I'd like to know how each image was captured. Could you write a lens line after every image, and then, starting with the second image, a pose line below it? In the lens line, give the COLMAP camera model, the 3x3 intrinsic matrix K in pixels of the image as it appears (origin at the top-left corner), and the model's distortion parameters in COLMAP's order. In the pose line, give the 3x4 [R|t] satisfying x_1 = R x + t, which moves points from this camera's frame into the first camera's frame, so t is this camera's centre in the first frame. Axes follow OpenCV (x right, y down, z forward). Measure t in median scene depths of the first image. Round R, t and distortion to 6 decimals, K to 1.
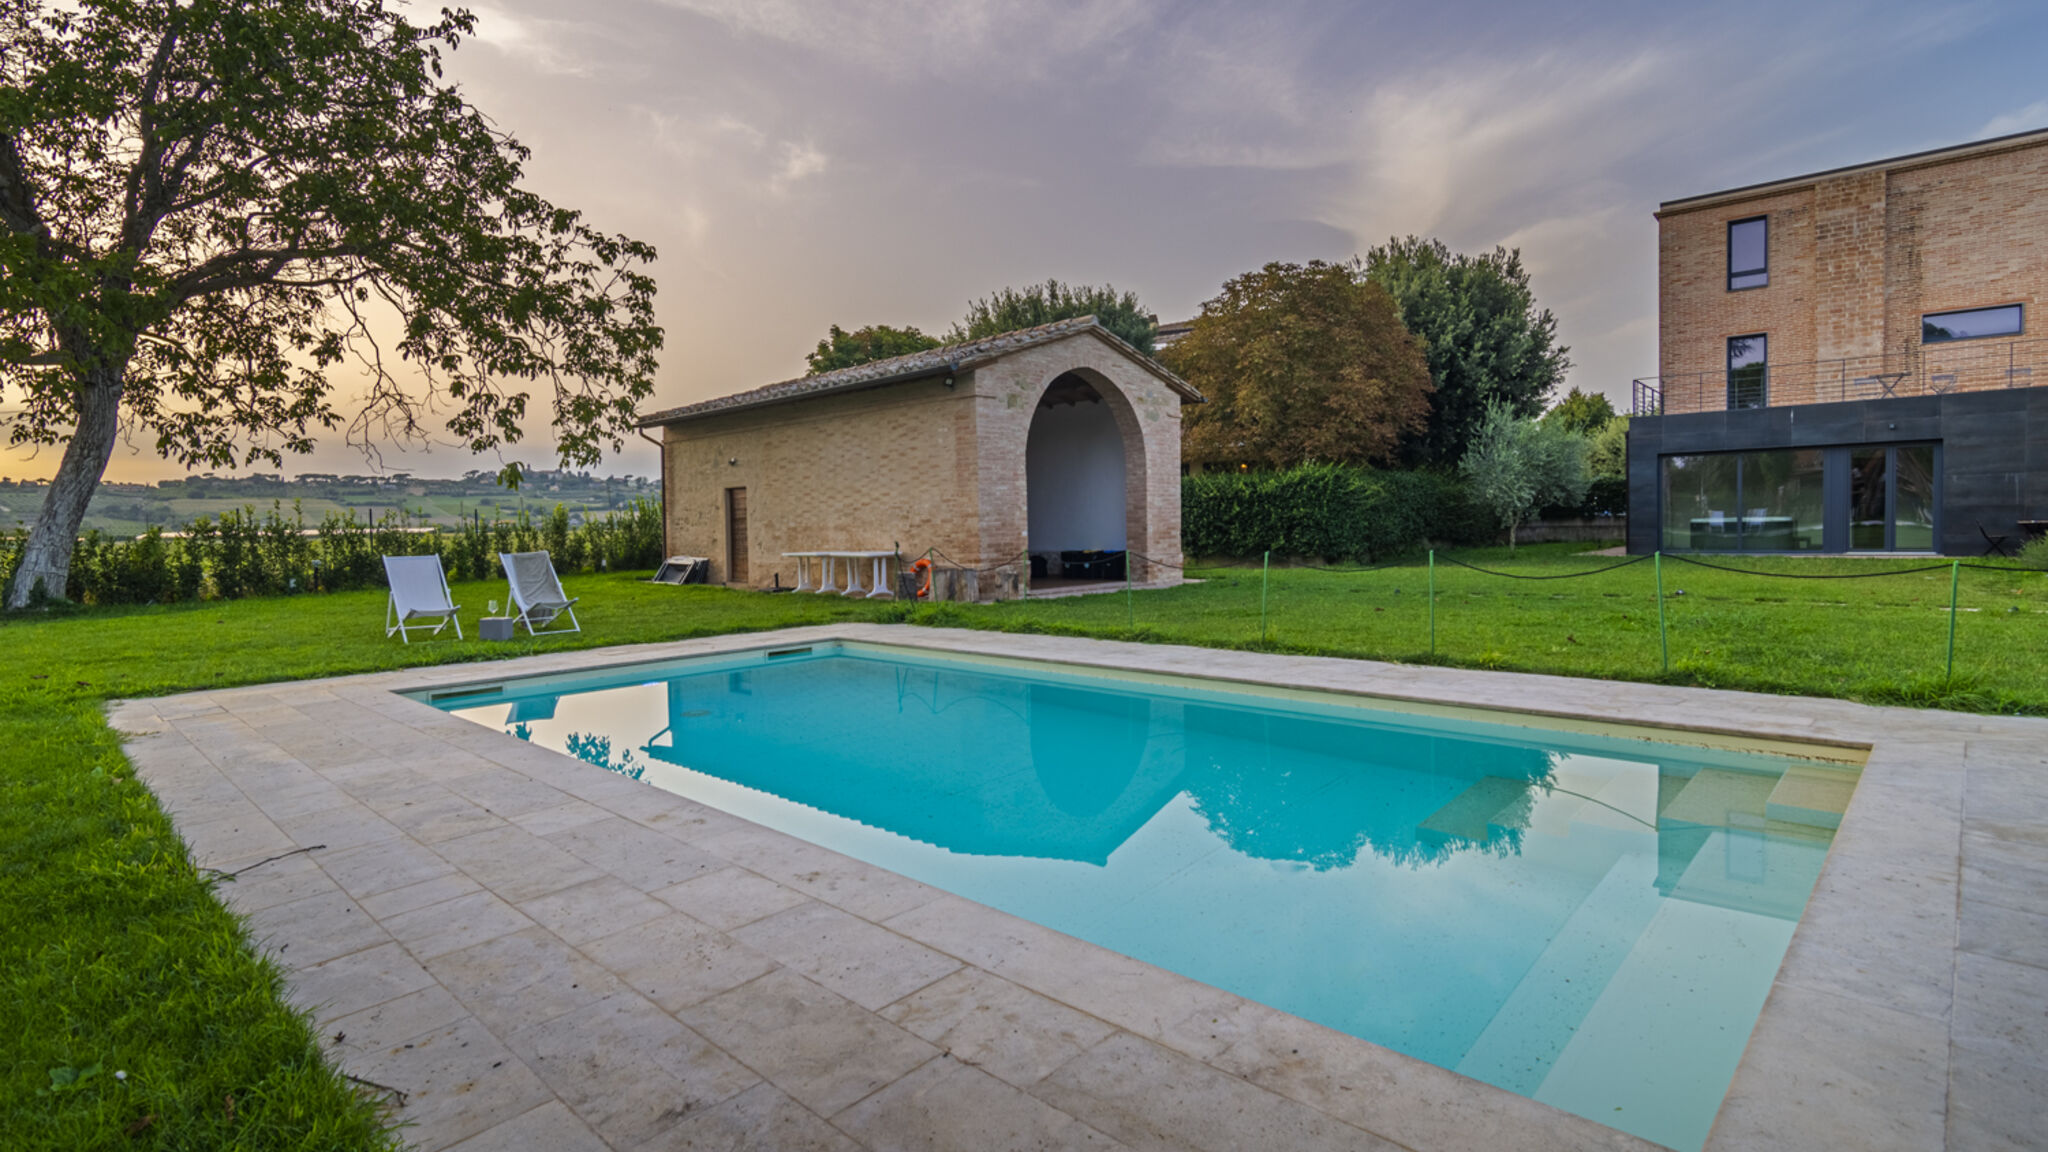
lens RADIAL K [[983.1, 0, 1019.9], [0, 983.1, 567.4], [0, 0, 1]] dist [-0.003813, 0.001590]
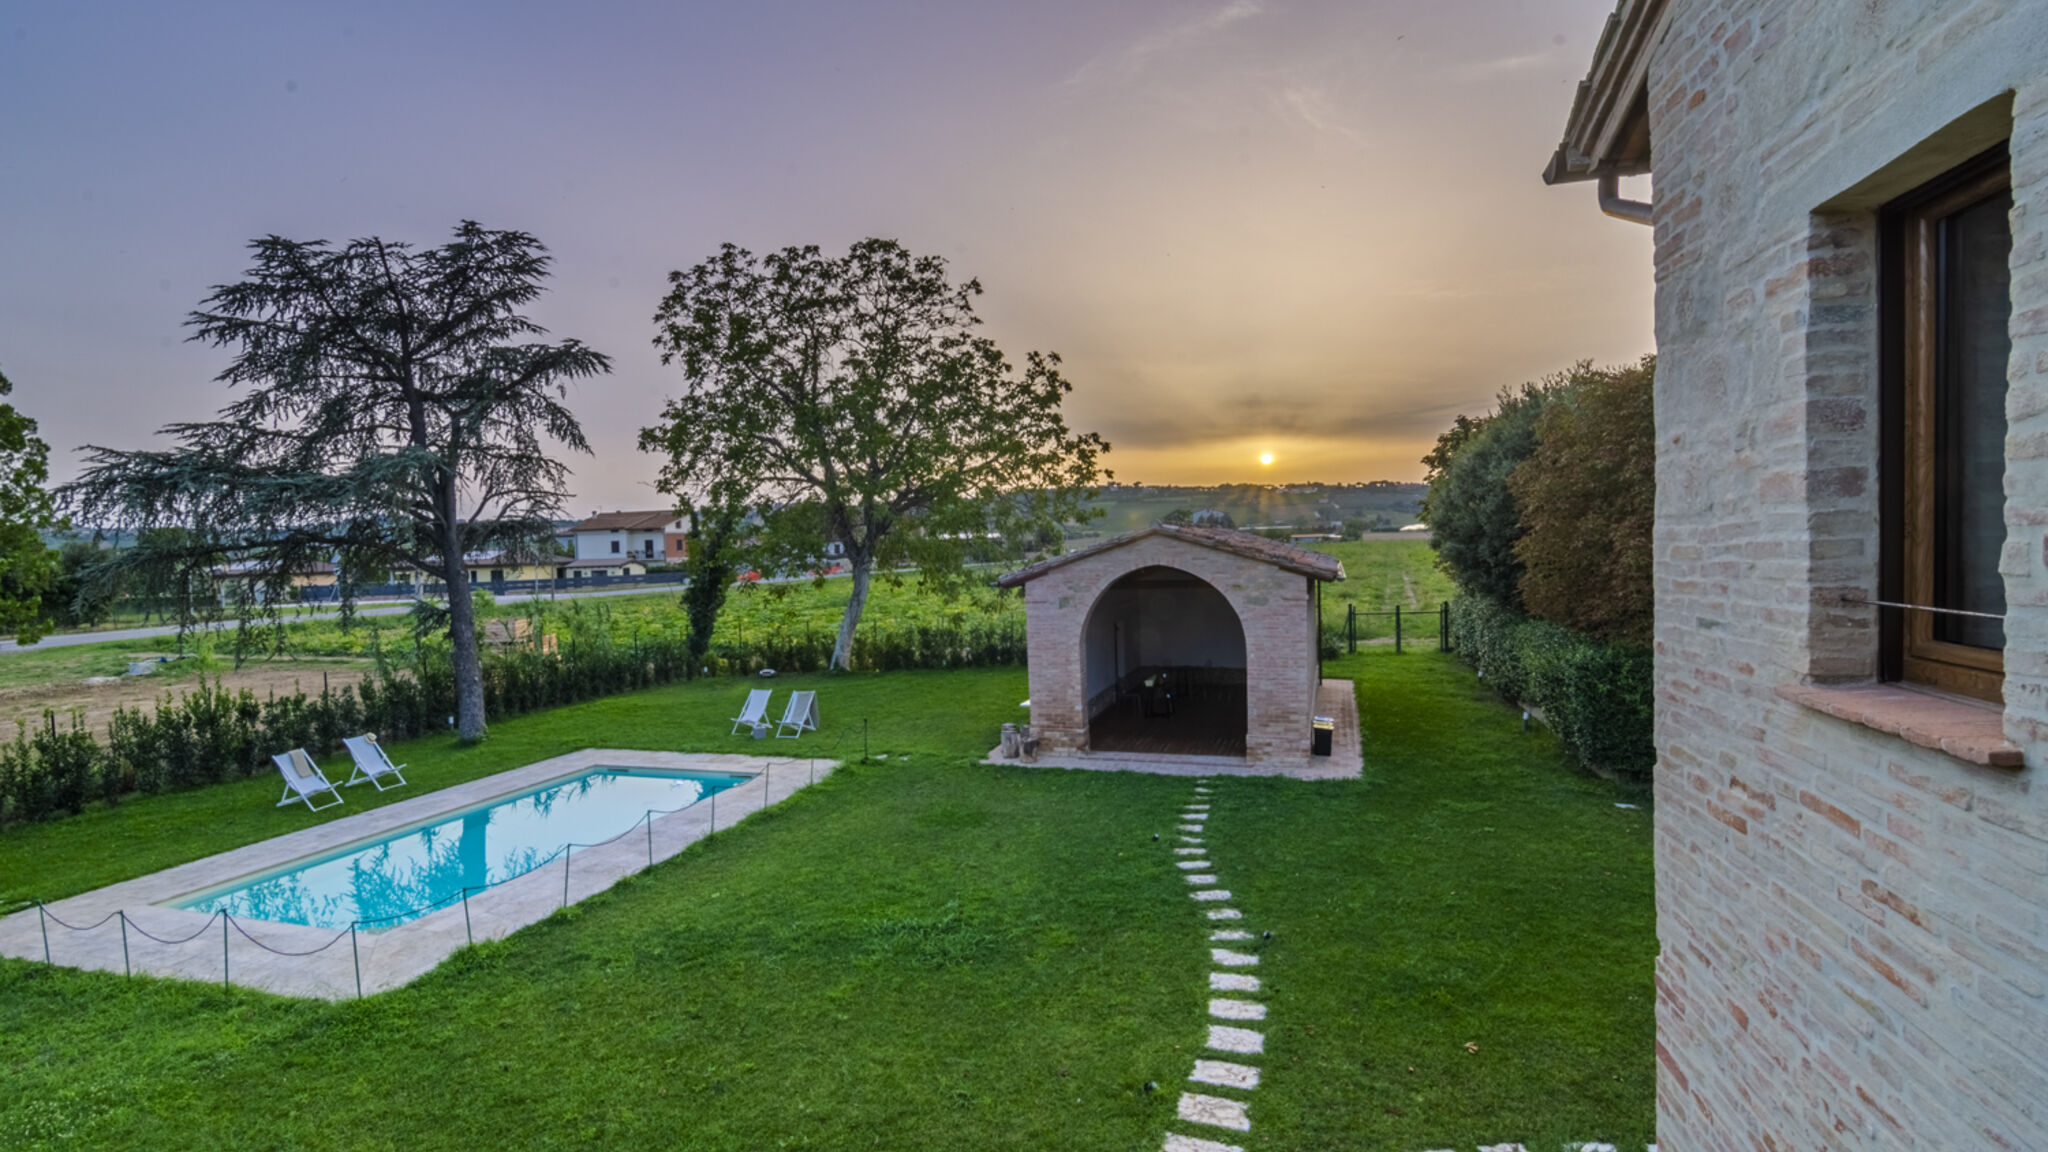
lens RADIAL K [[983.1, 0, 1019.9], [0, 983.1, 567.4], [0, 0, 1]] dist [-0.003813, 0.001590]
pose [[0.439916, 0.033667, -0.897408, 0.776964], [-0.021580, 0.999405, 0.026915, -0.175098], [0.897779, 0.007526, 0.440381, 0.278262]]
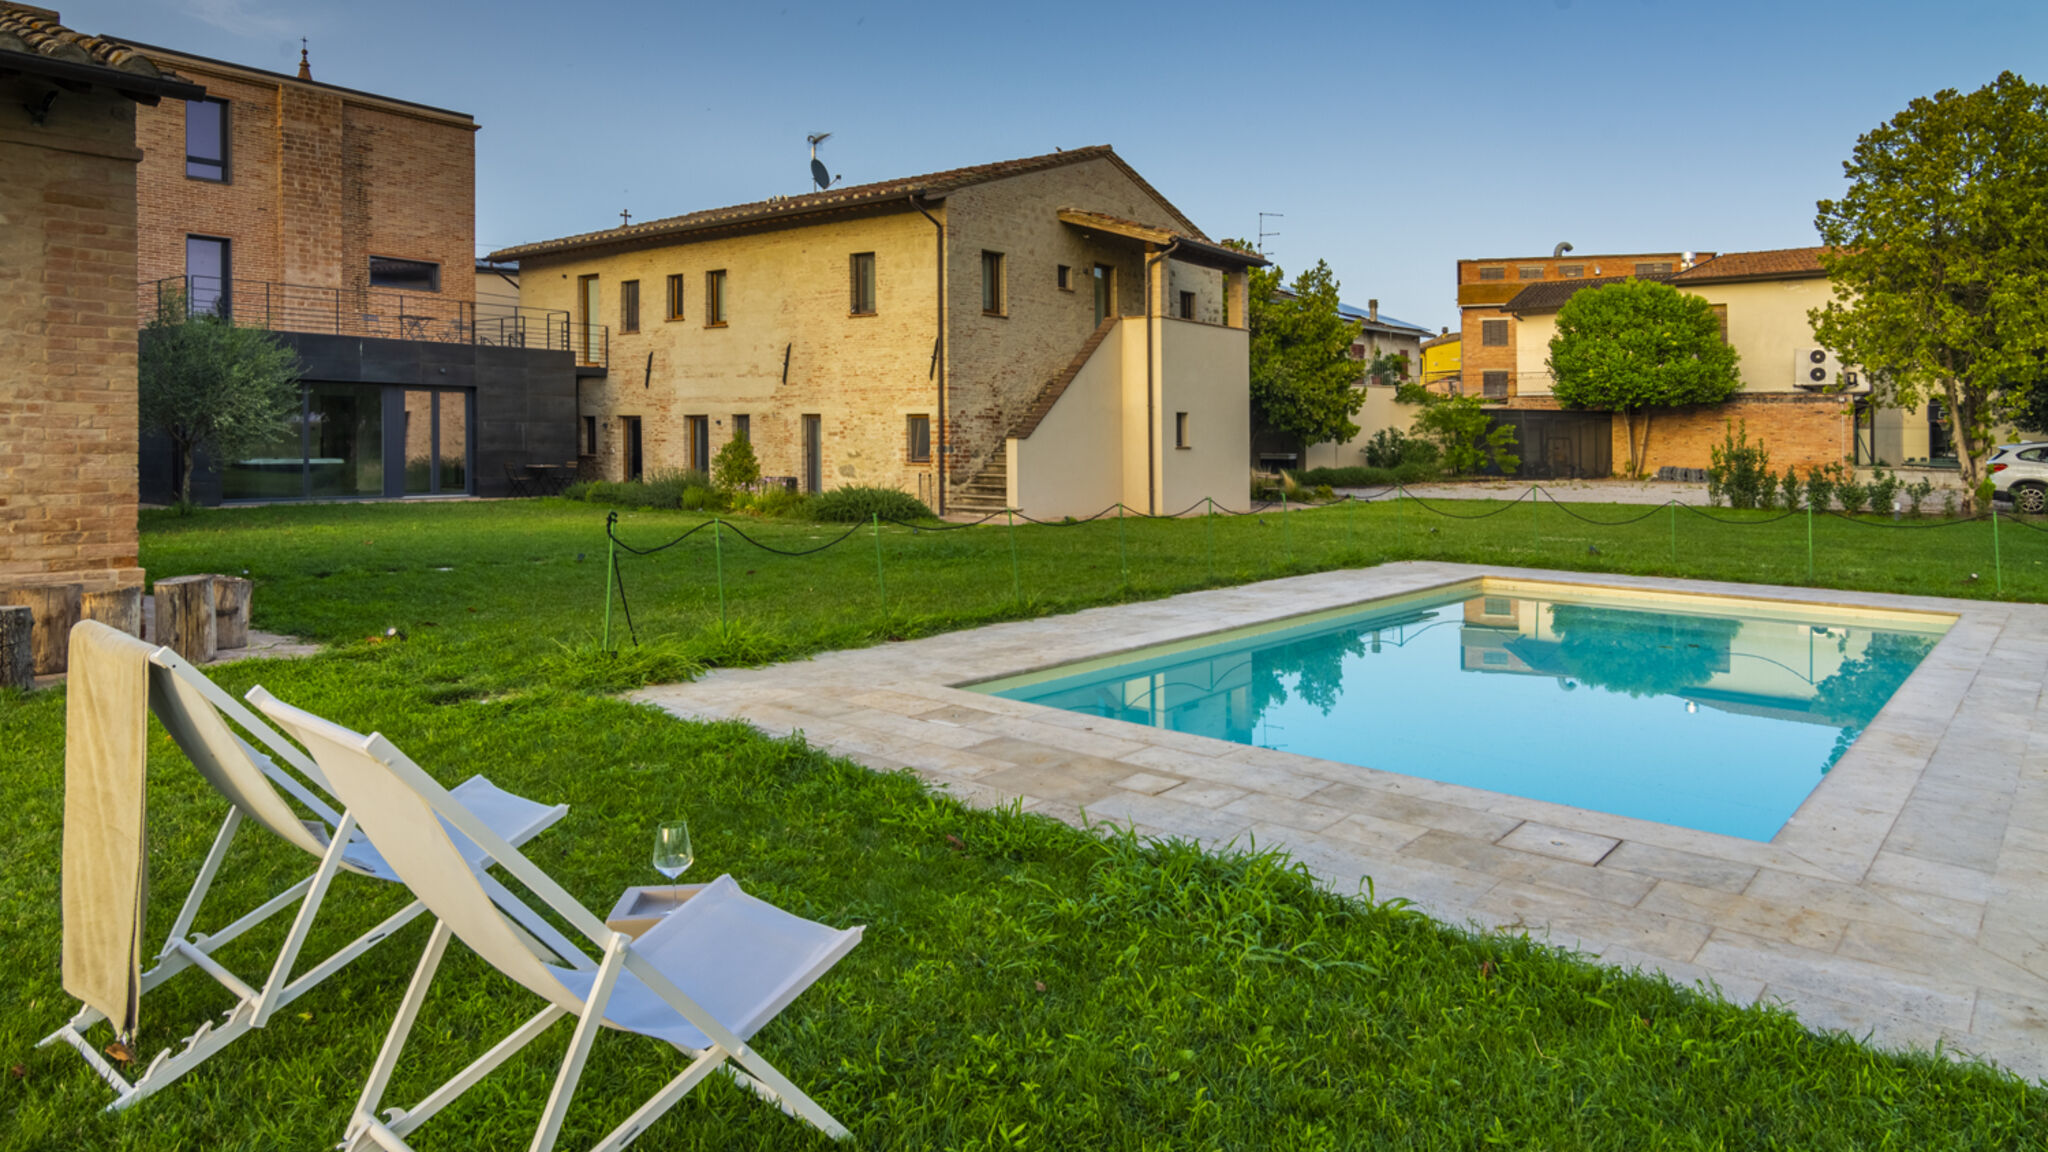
lens RADIAL K [[1194.6, 0, 1024.0], [0, 1194.6, 576.0], [0, 0, 1]] dist [-0.014974, -0.000394]
pose [[-0.064036, -0.090007, 0.993880, -0.373711], [0.035989, 0.995068, 0.092433, -0.022923], [-0.997298, 0.041688, -0.060481, 0.454822]]
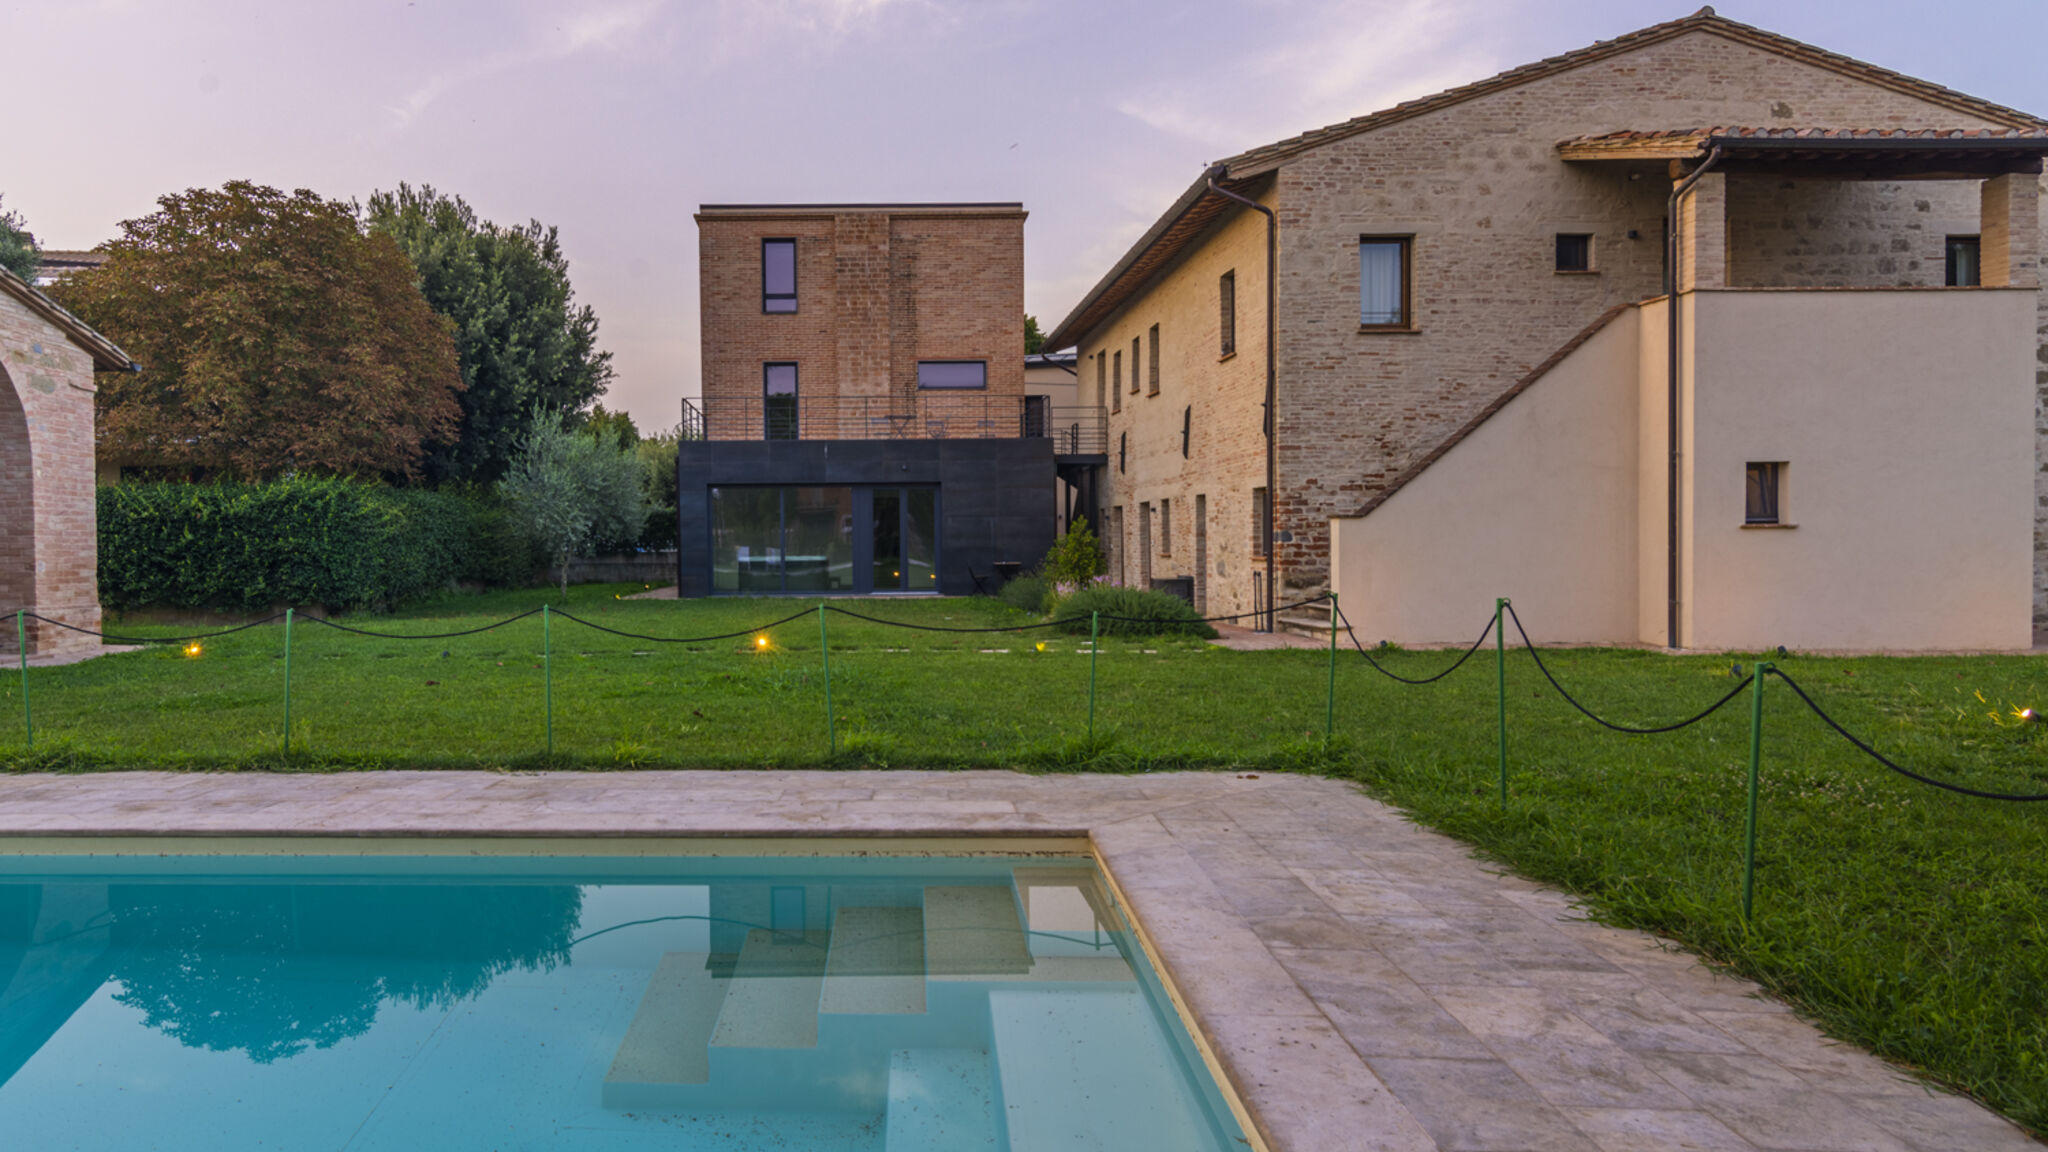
lens RADIAL K [[1255.9, 0, 856.6], [0, 1255.9, 589.4], [0, 0, 1]] dist [-0.005001, 0.001909]
pose [[0.750318, -0.008633, 0.661021, -0.002625], [0.021156, 0.999716, -0.010958, -0.004824], [-0.660738, 0.022206, 0.750288, 0.062257]]
